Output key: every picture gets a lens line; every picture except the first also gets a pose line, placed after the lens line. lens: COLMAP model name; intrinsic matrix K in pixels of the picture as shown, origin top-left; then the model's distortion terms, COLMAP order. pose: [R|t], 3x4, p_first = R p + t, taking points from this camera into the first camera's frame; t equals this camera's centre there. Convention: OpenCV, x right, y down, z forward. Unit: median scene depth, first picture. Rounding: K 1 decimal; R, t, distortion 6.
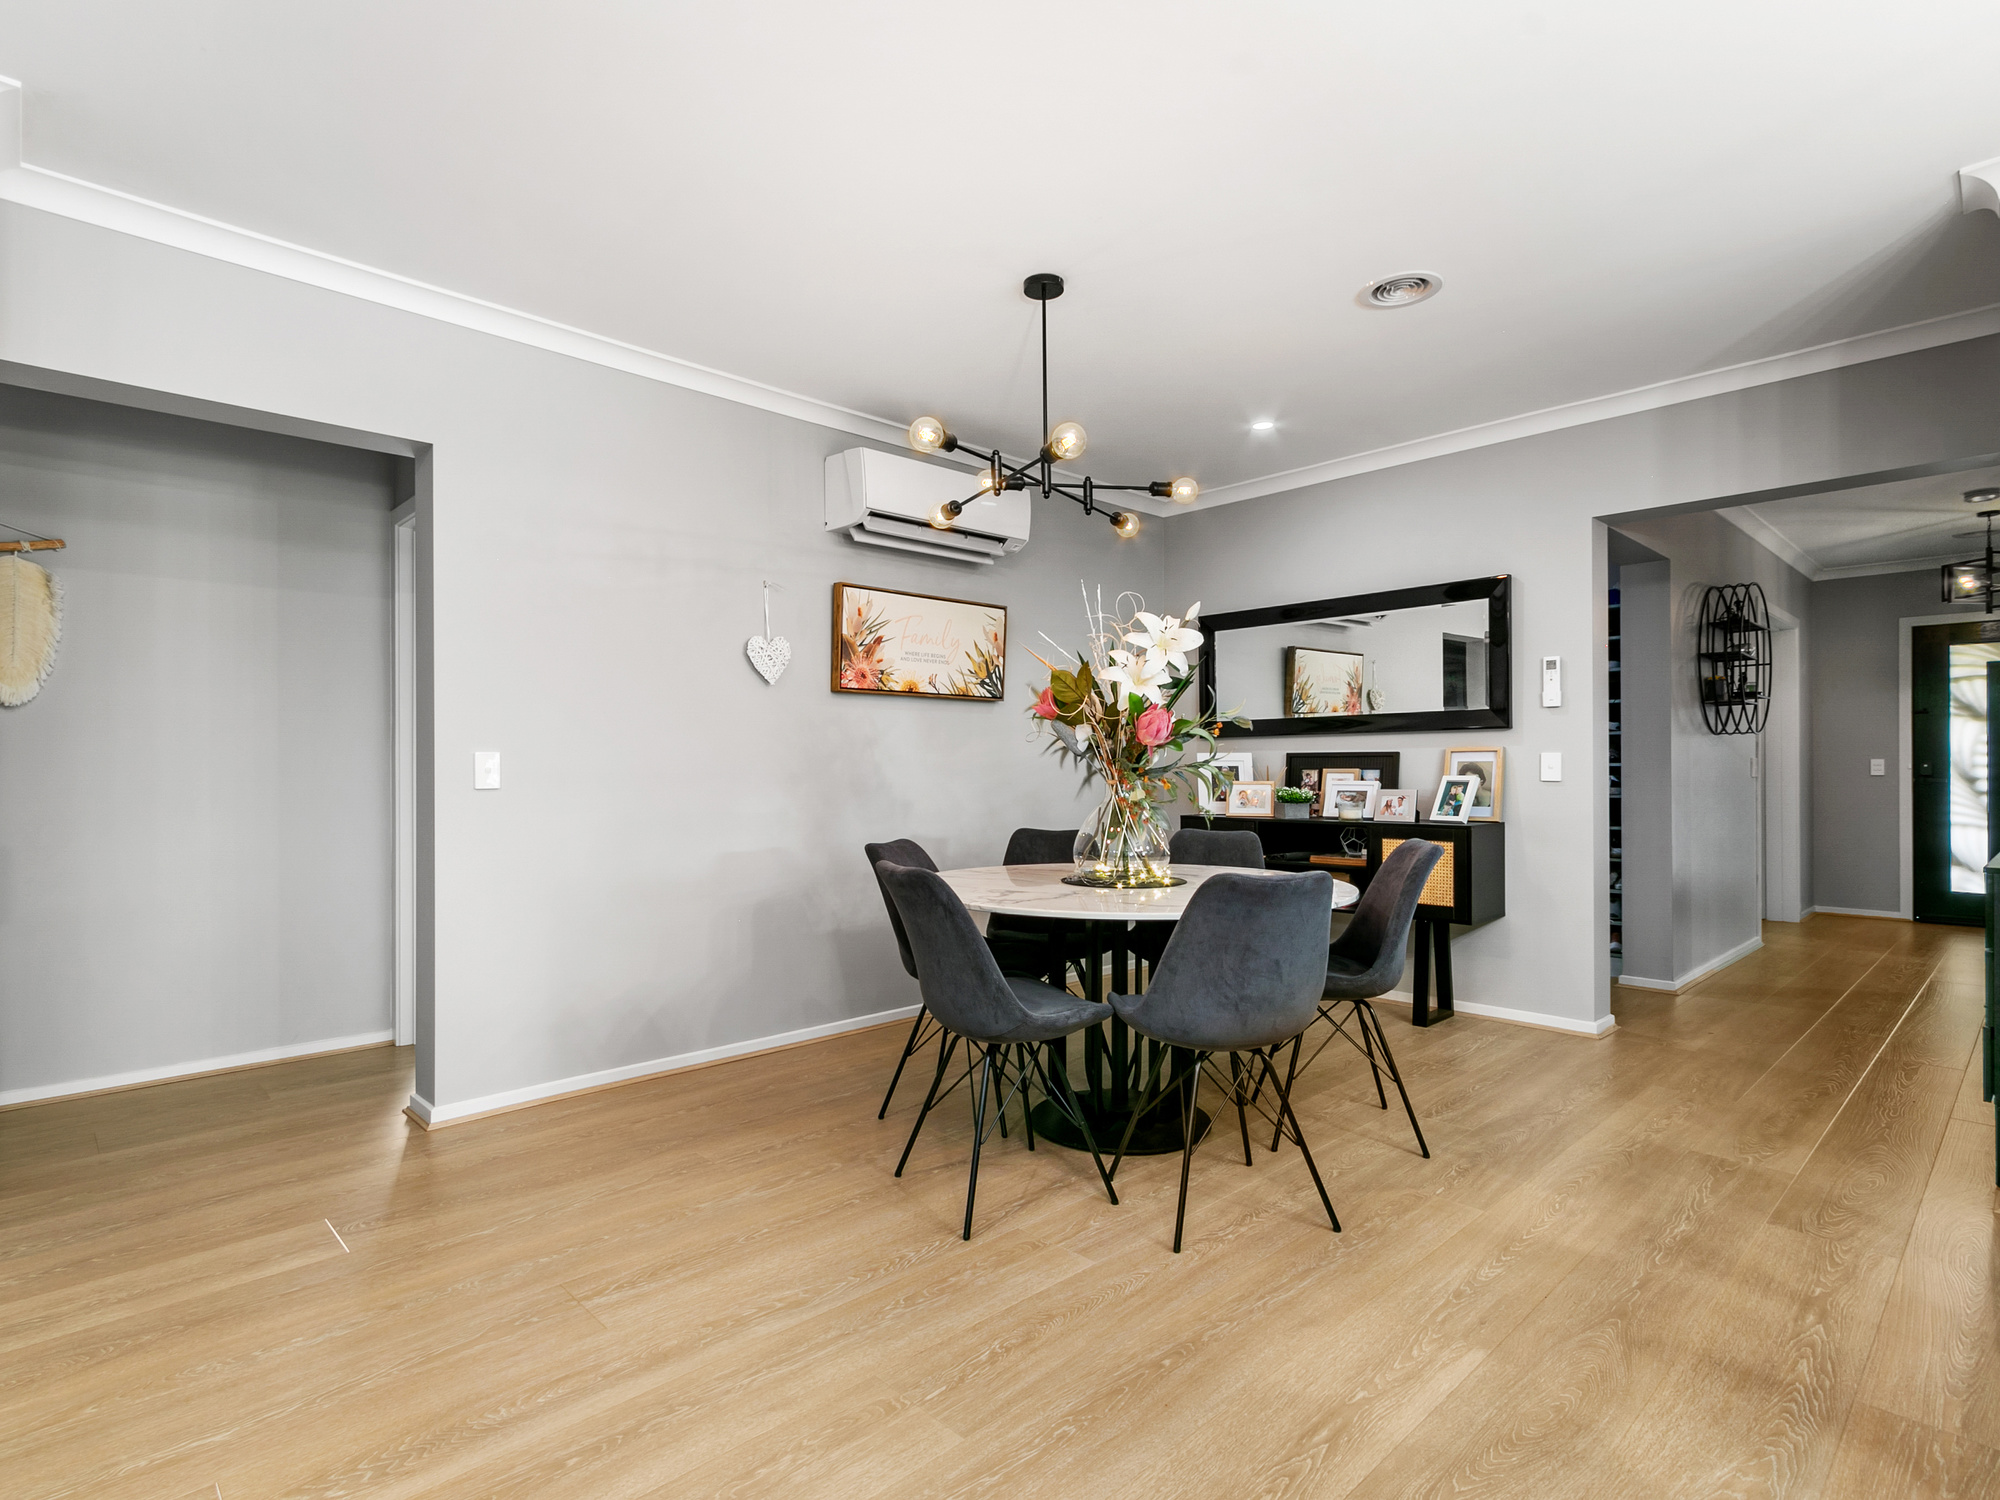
lens RADIAL K [[1013.3, 0, 1006.2], [0, 1013.3, 749.9], [0, 0, 1]] dist [0.003365, -0.000120]
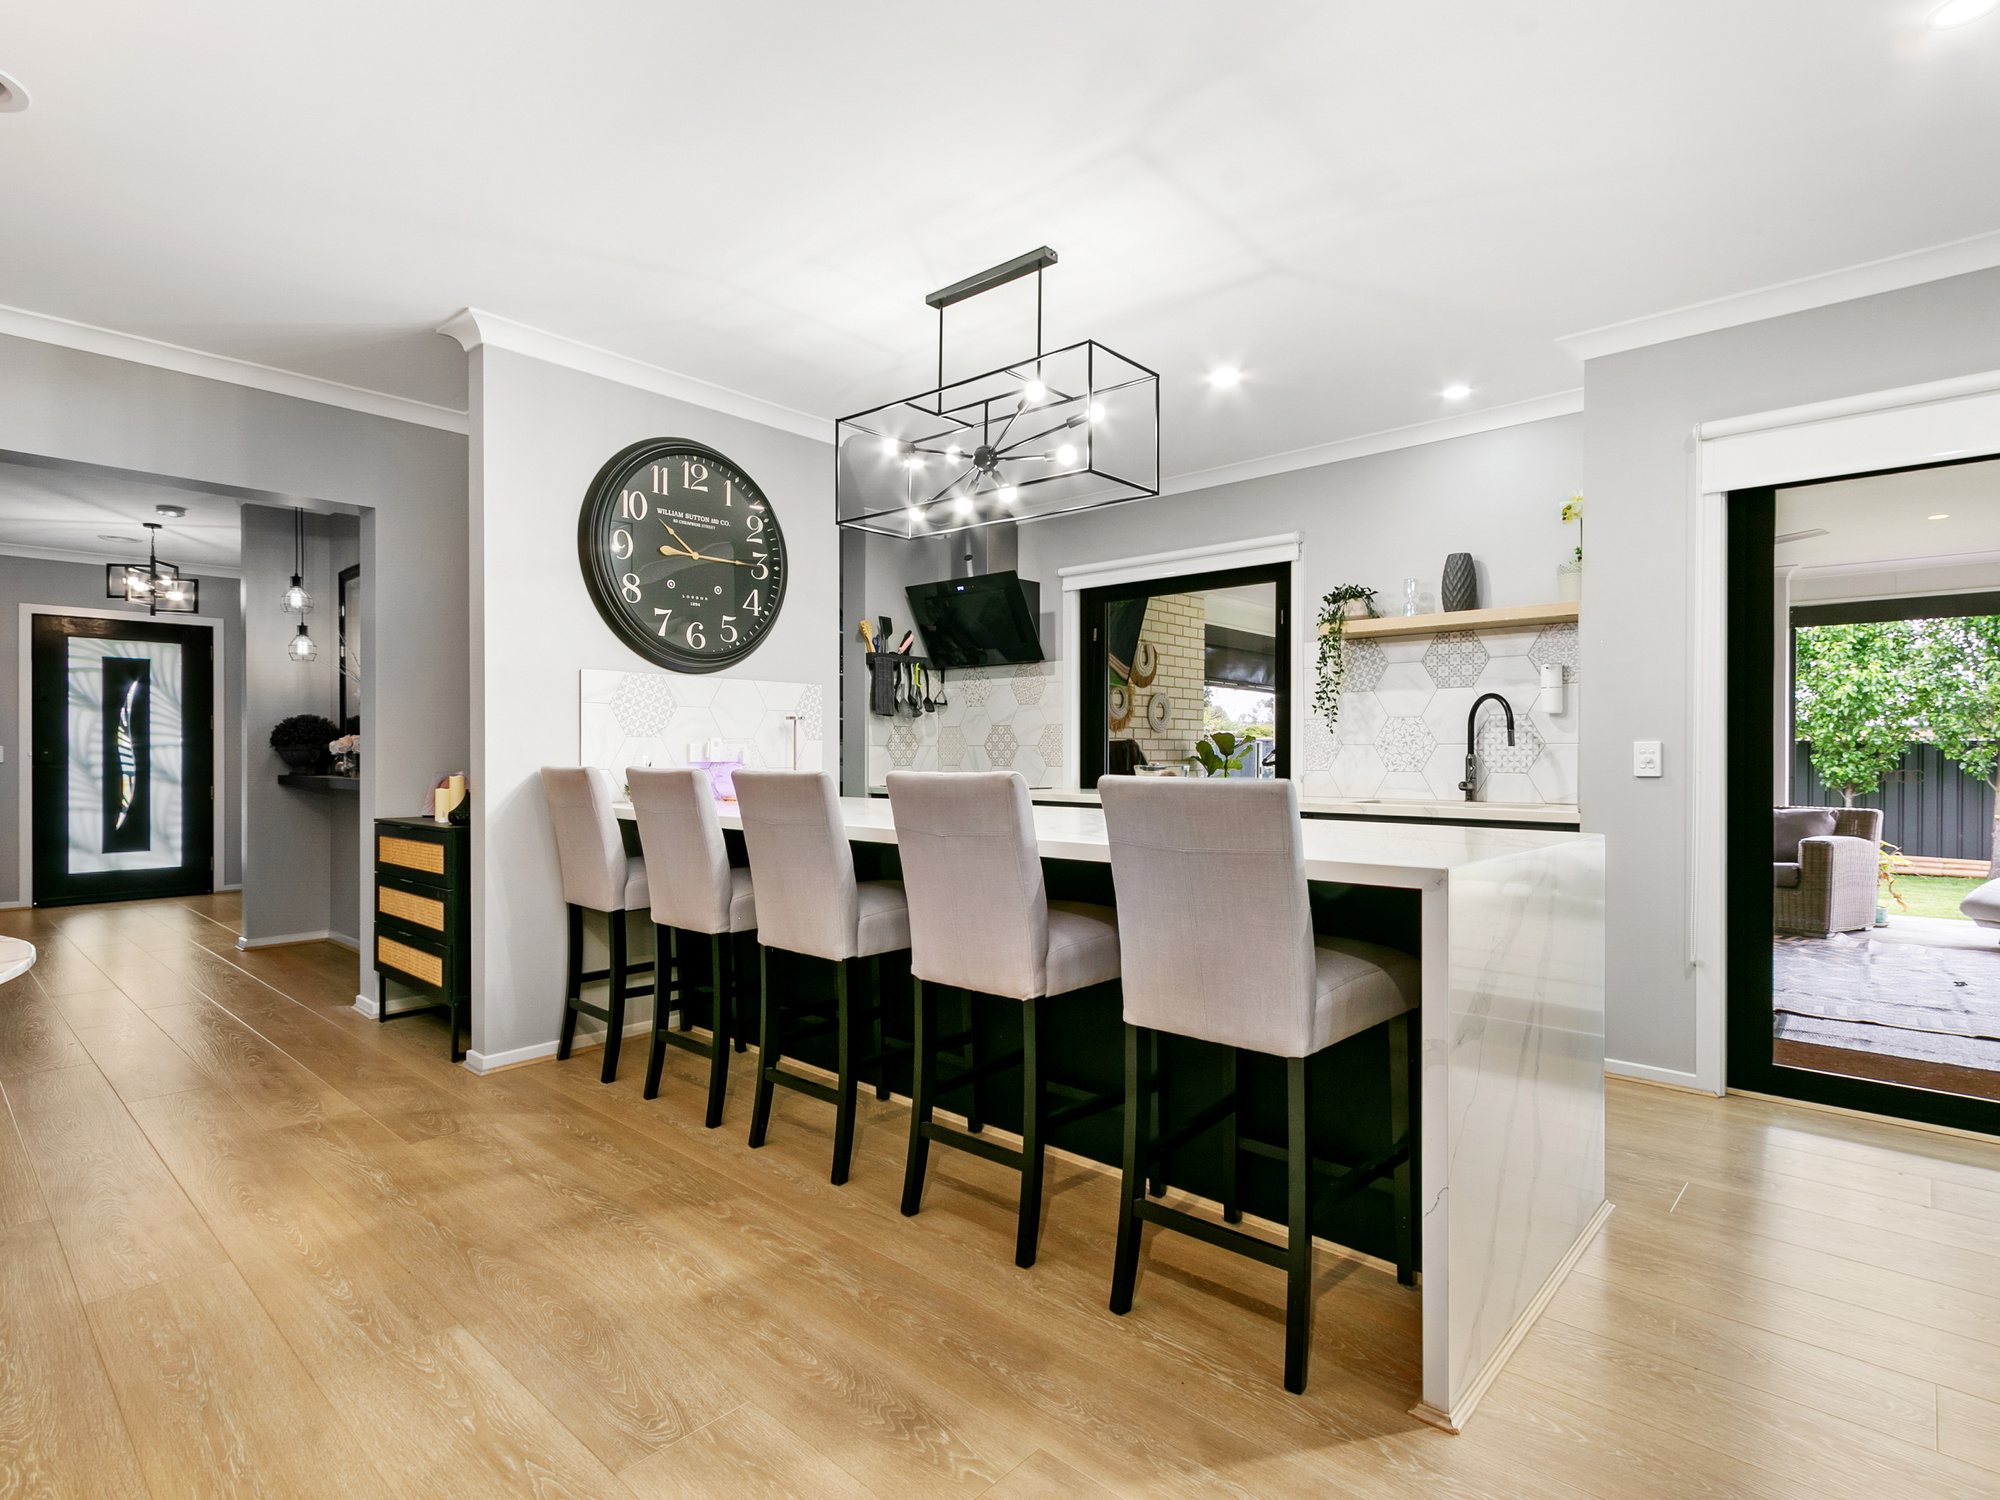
lens RADIAL K [[1013.3, 0, 940.0], [0, 1013.3, 762.8], [0, 0, 1]] dist [0.003365, -0.000120]
pose [[-0.031904, -0.006526, 0.999470, -0.234354], [-0.018561, 0.999810, 0.005935, 0.004883], [-0.999319, -0.018362, -0.032019, 0.236514]]
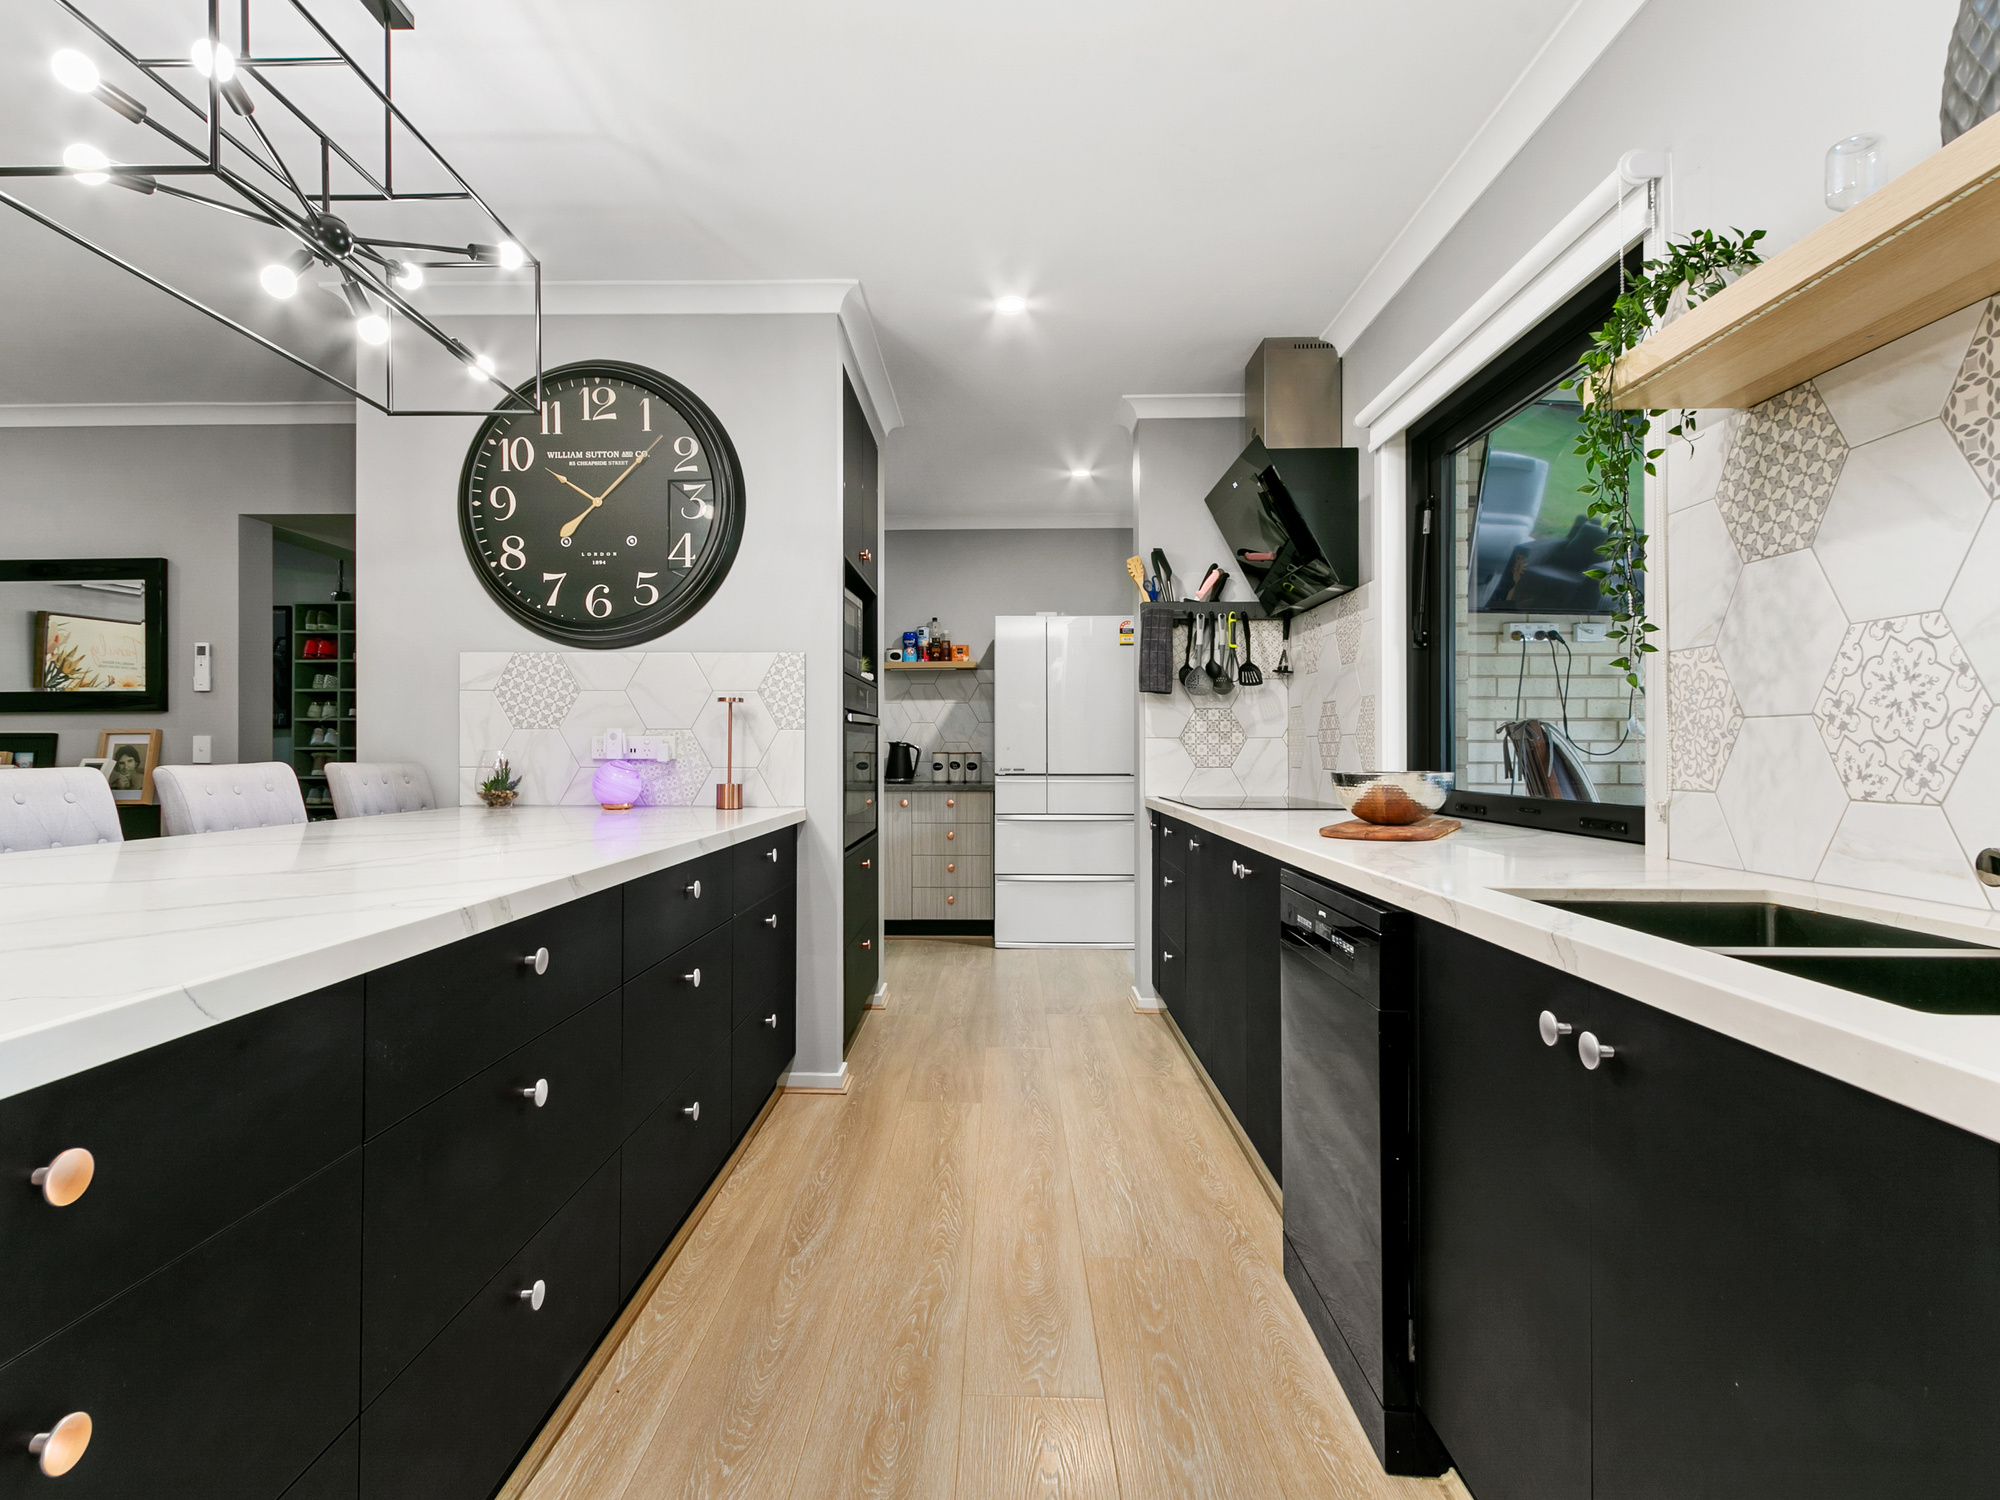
lens RADIAL K [[1013.3, 0, 976.4], [0, 1013.3, 749.9], [0, 0, 1]] dist [0.003365, -0.000120]
pose [[0.707989, 0.003702, 0.706214, 0.350584], [-0.013854, 0.999867, 0.008647, -0.002896], [-0.706088, -0.015905, 0.707946, -0.273306]]
